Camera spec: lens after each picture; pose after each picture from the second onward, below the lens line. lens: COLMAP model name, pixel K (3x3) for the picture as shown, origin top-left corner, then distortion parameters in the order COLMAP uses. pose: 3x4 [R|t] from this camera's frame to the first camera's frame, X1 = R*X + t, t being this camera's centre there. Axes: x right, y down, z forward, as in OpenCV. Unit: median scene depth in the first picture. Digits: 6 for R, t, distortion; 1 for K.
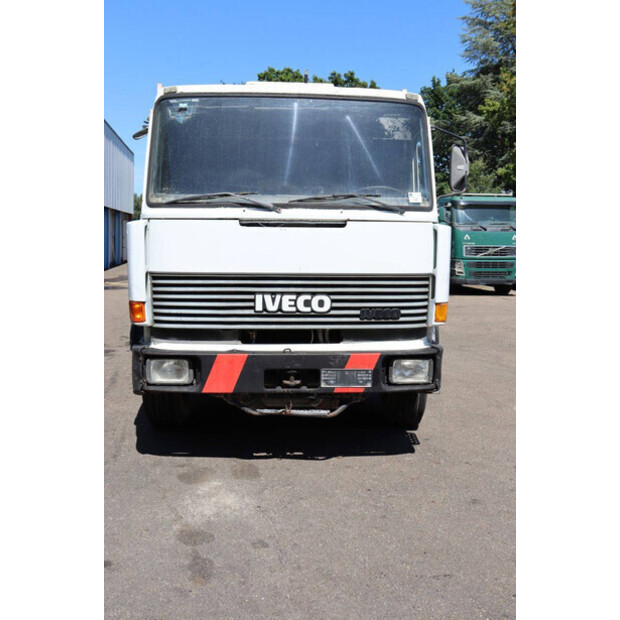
lens RADIAL K [[715.3, 0, 294.1], [0, 715.3, 286.6], [0, 0, 1]] dist [-0.013759, 0.000000]
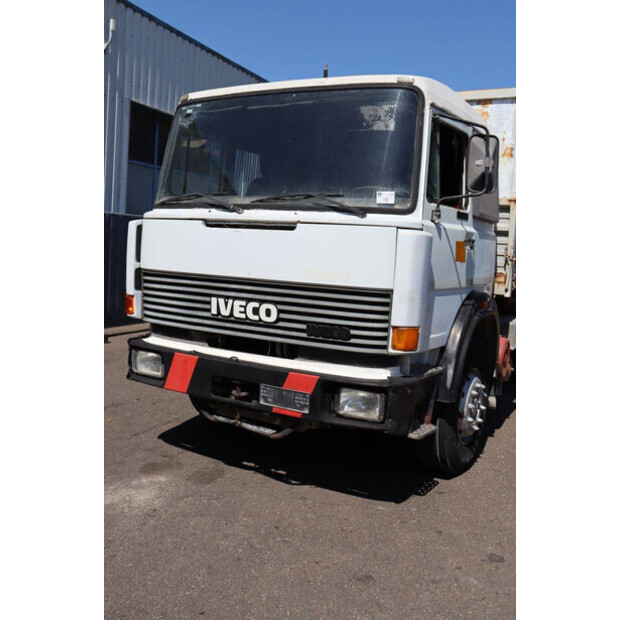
lens RADIAL K [[616.7, 0, 289.5], [0, 616.7, 295.7], [0, 0, 1]] dist [-0.058972, 0.000000]
pose [[0.834768, 0.078465, -0.544982, 0.483707], [-0.087837, 0.996095, 0.008871, -0.007343], [0.543550, 0.040464, 0.838401, 0.349846]]
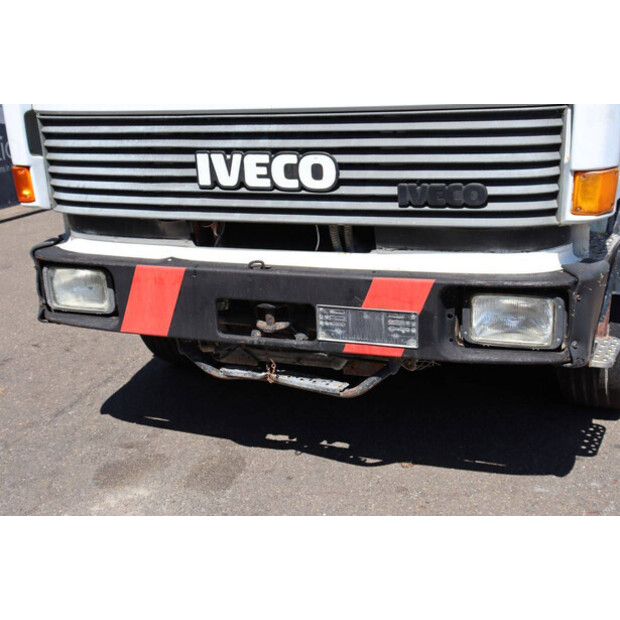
lens RADIAL K [[888.5, 0, 295.8], [0, 888.5, 291.6], [0, 0, 1]] dist [0.068326, 0.000000]
pose [[0.904546, 0.061980, -0.421846, 0.281668], [0.014154, 0.984468, 0.174995, -0.002136], [0.426140, -0.164262, 0.889619, 0.439375]]
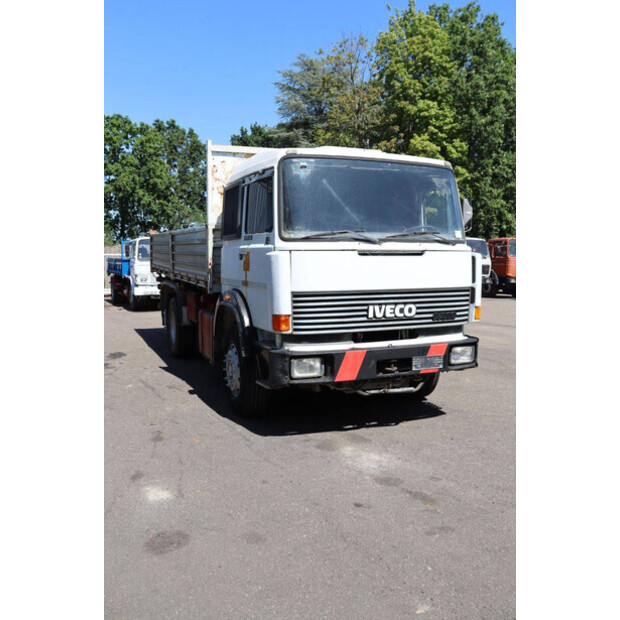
lens RADIAL K [[616.7, 0, 298.9], [0, 616.7, 290.9], [0, 0, 1]] dist [-0.058972, 0.000000]
pose [[0.941093, -0.032805, 0.336552, -0.561862], [0.038898, 0.999178, -0.011377, -0.008650], [-0.335902, 0.023798, 0.941596, -0.054320]]
